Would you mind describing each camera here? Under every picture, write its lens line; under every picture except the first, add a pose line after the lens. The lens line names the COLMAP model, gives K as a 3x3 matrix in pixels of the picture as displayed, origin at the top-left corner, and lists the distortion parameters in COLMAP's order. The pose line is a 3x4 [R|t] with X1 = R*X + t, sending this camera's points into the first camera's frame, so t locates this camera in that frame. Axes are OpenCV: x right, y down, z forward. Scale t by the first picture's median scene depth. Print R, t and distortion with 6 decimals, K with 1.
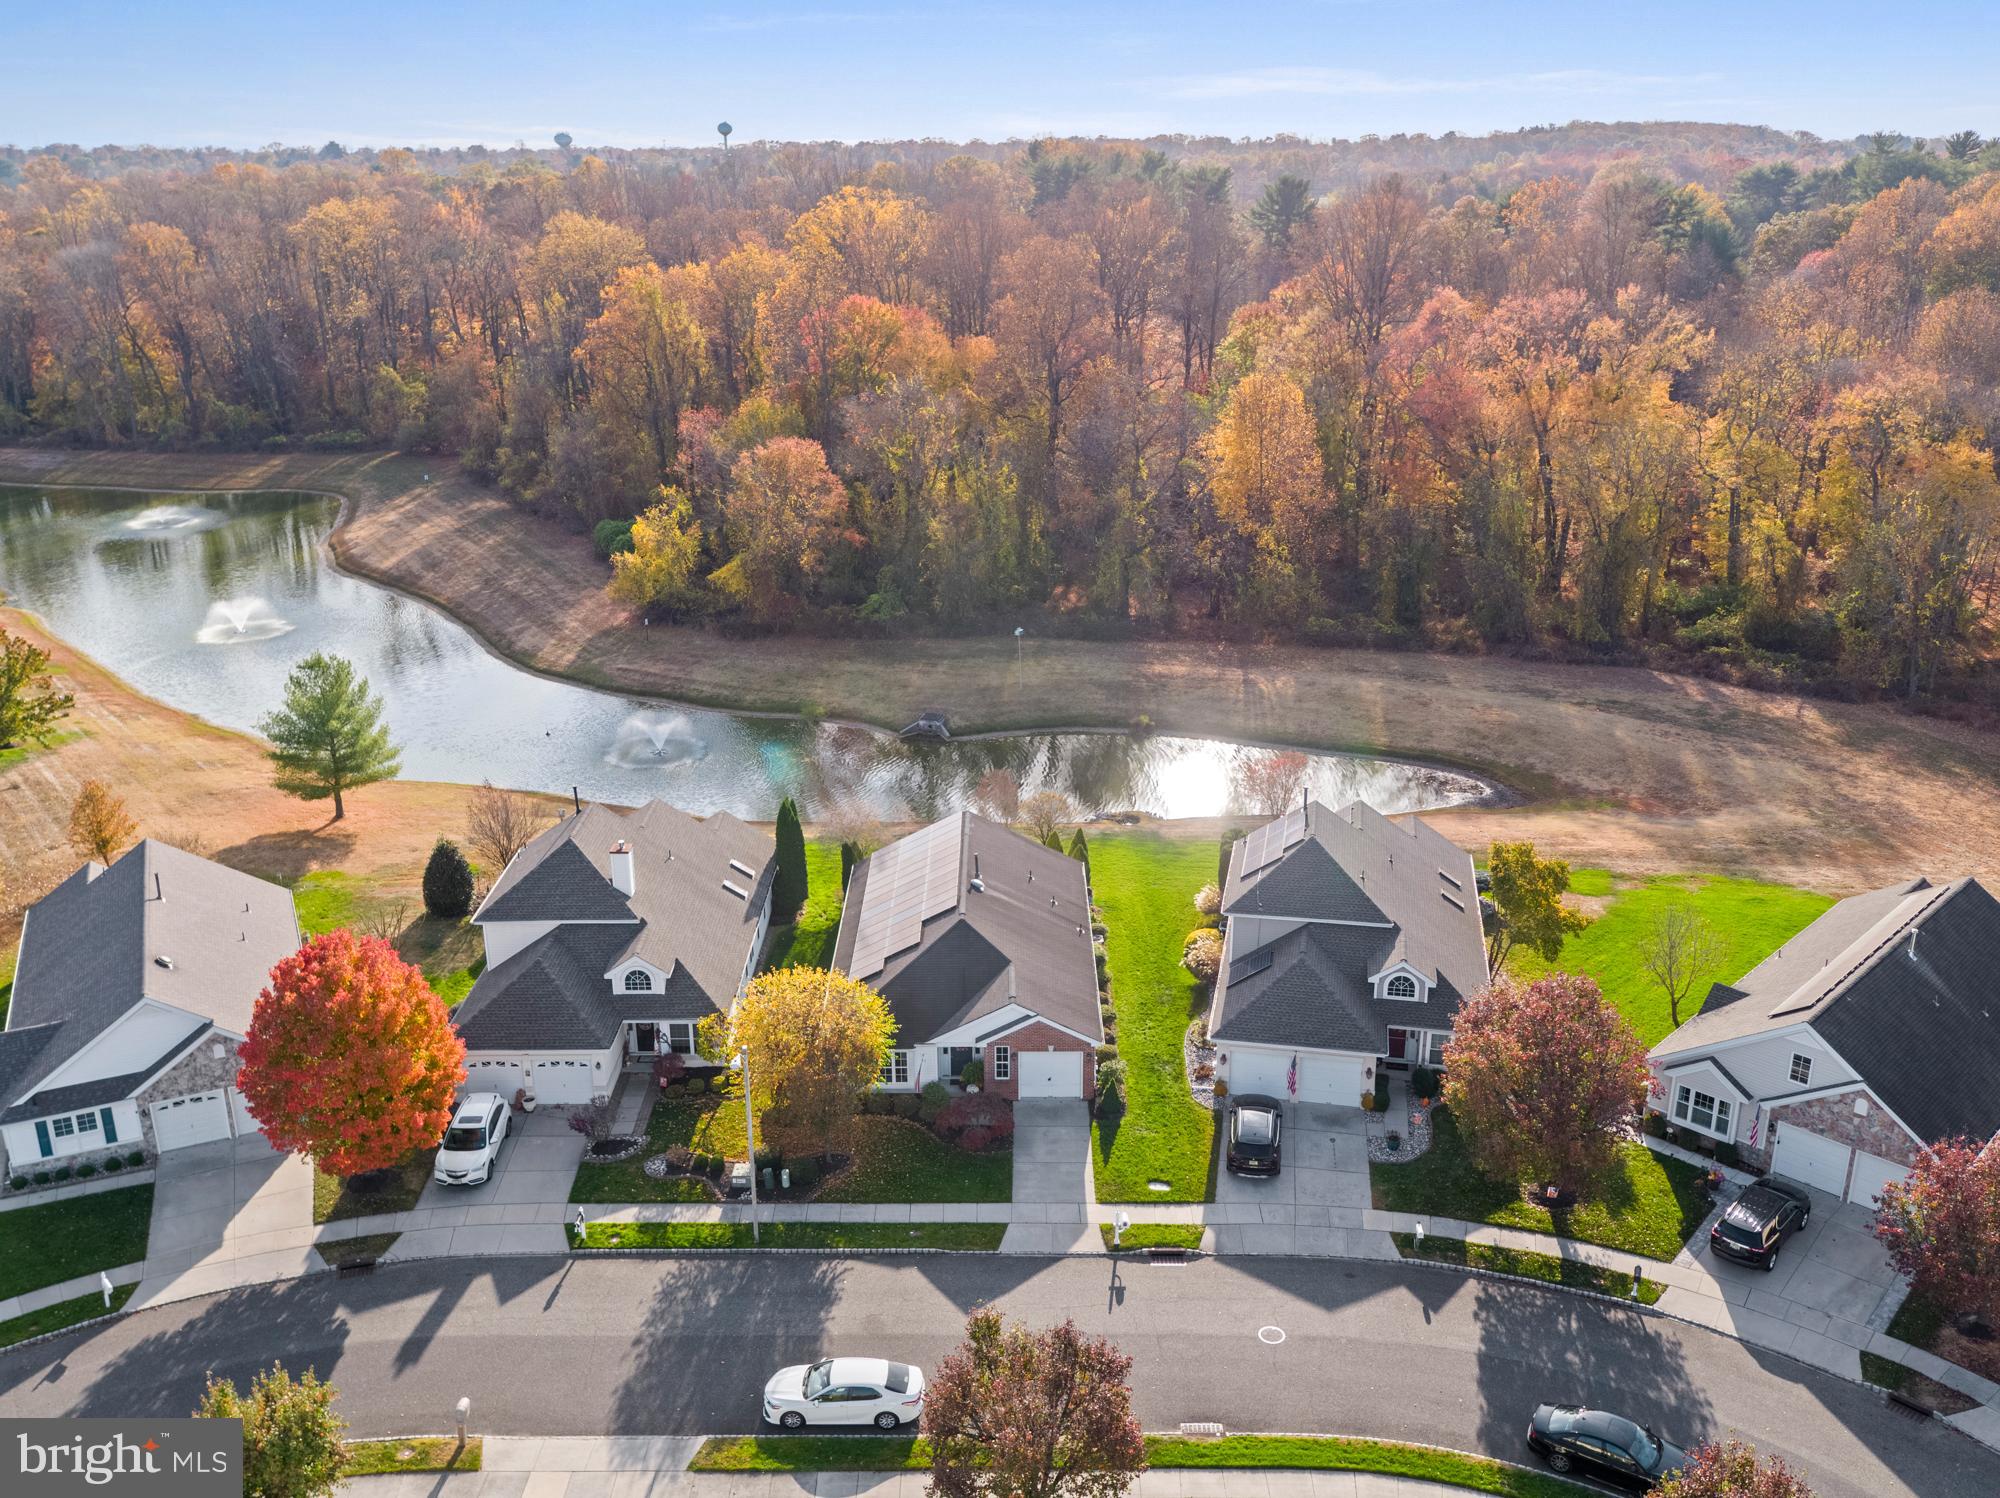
lens RADIAL K [[1717.3, 0, 1000.0], [0, 1717.3, 749.0], [0, 0, 1]] dist [0.008577, -0.003749]
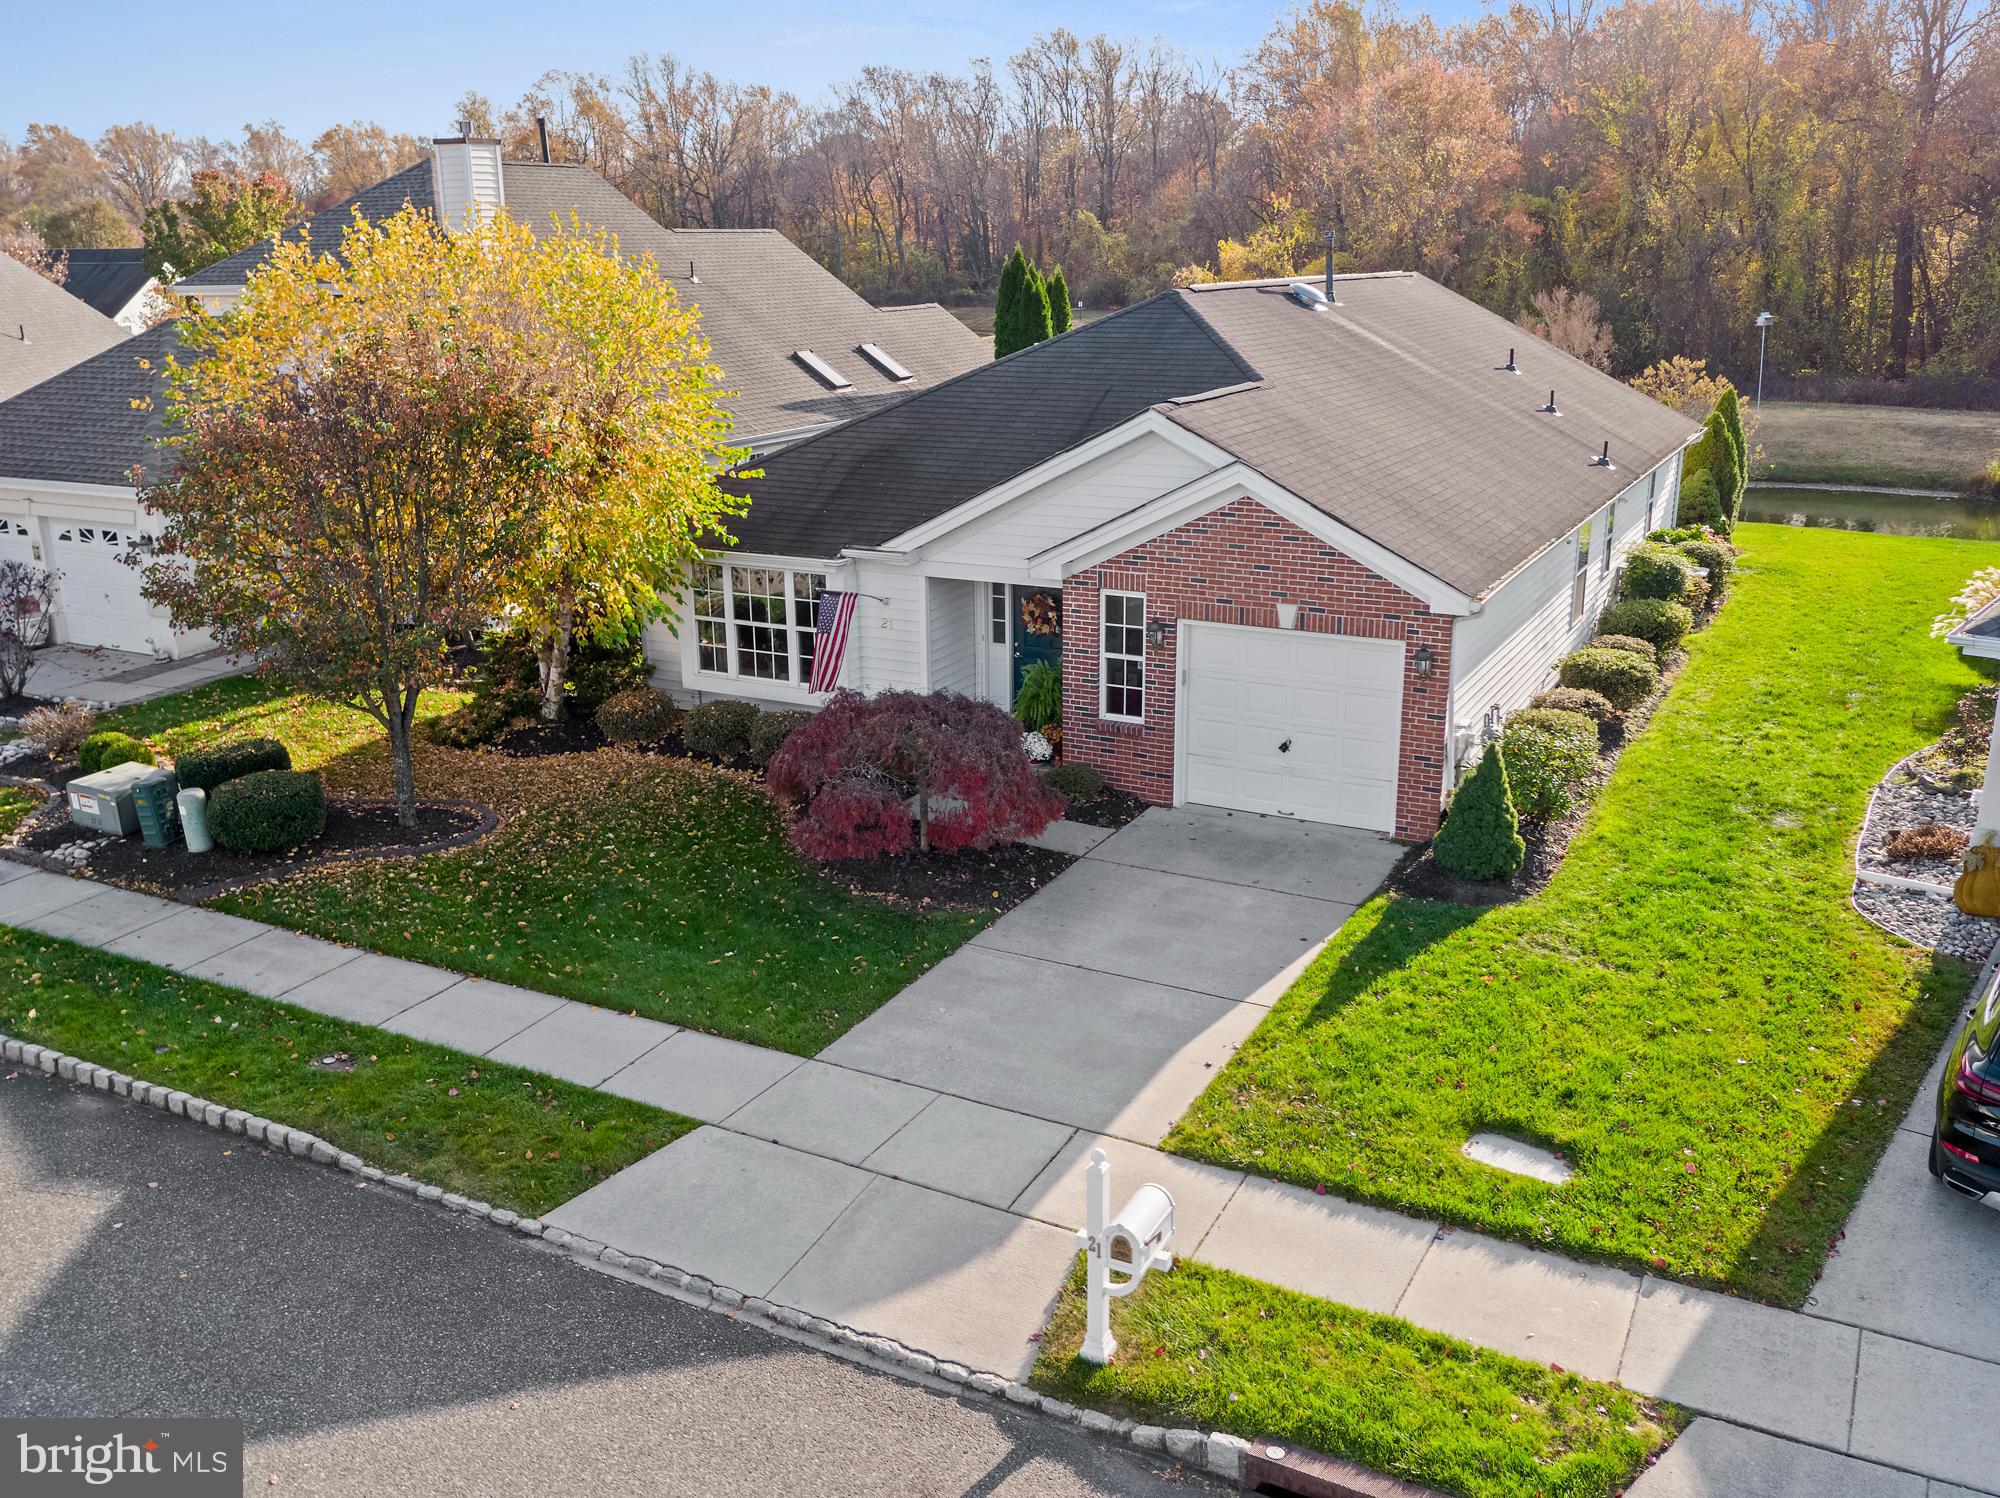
lens RADIAL K [[1754.1, 0, 1000.0], [0, 1754.1, 749.0], [0, 0, 1]] dist [0.011002, 0.003609]
pose [[0.887844, 0.134042, -0.440188, 0.122278], [-0.150371, 0.988627, -0.002247, 0.218058], [0.434881, 0.068186, 0.897903, 0.792136]]
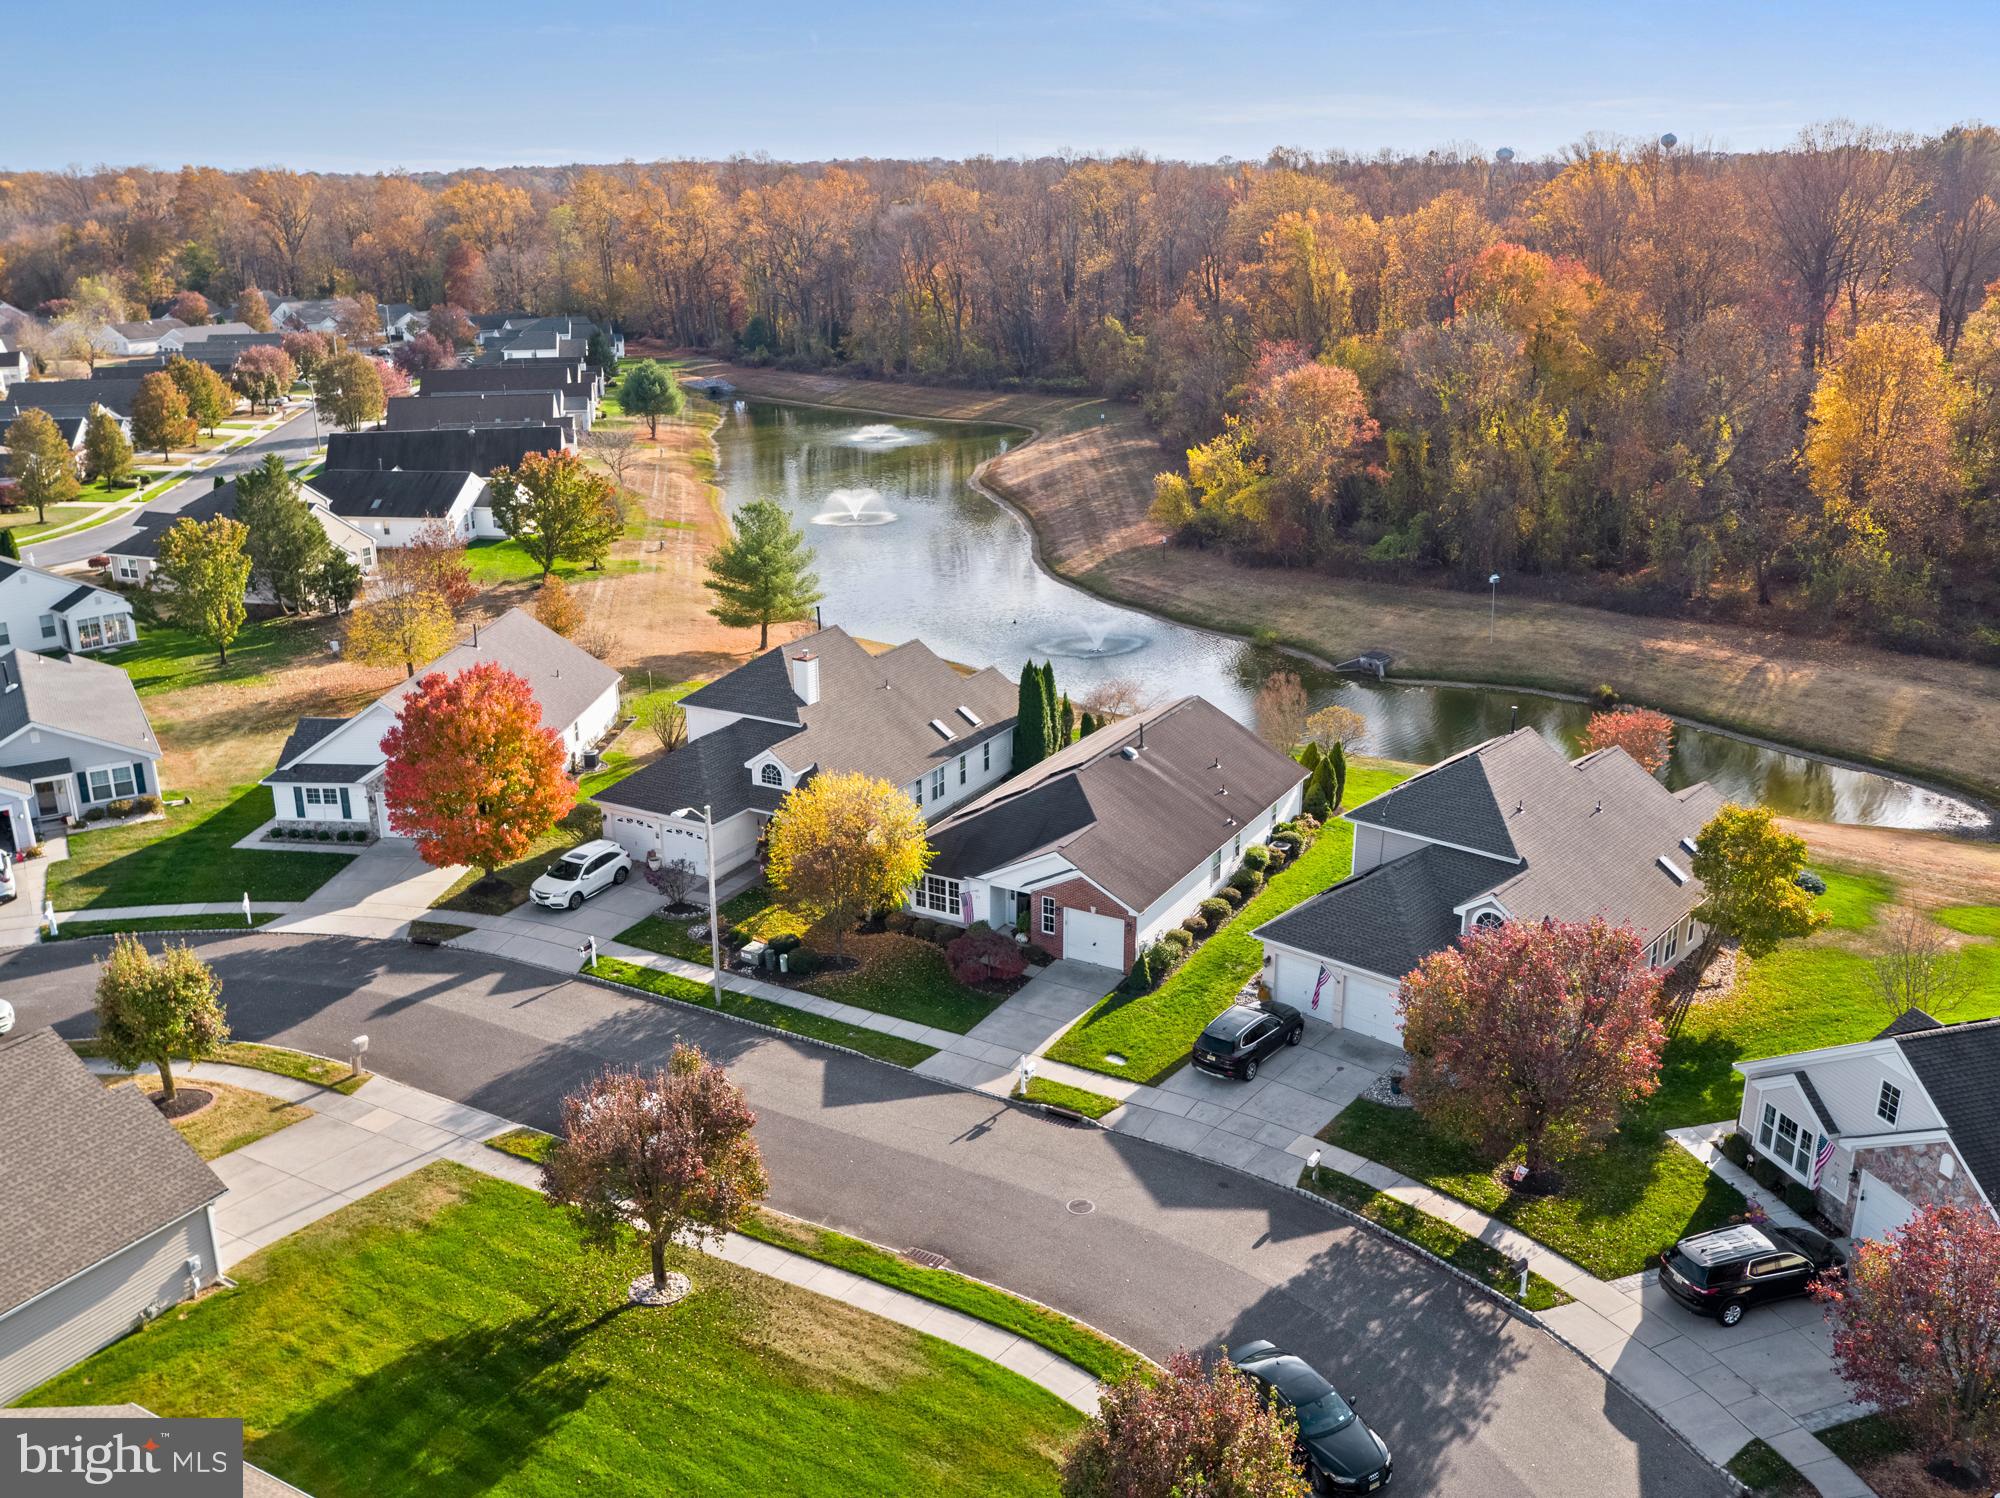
lens RADIAL K [[1717.3, 0, 1000.0], [0, 1717.3, 749.0], [0, 0, 1]] dist [0.008577, -0.003749]
pose [[0.874650, 0.158411, -0.458141, 0.434666], [-0.162291, 0.986250, 0.031181, 0.071243], [0.456781, 0.047080, 0.888333, 0.143963]]
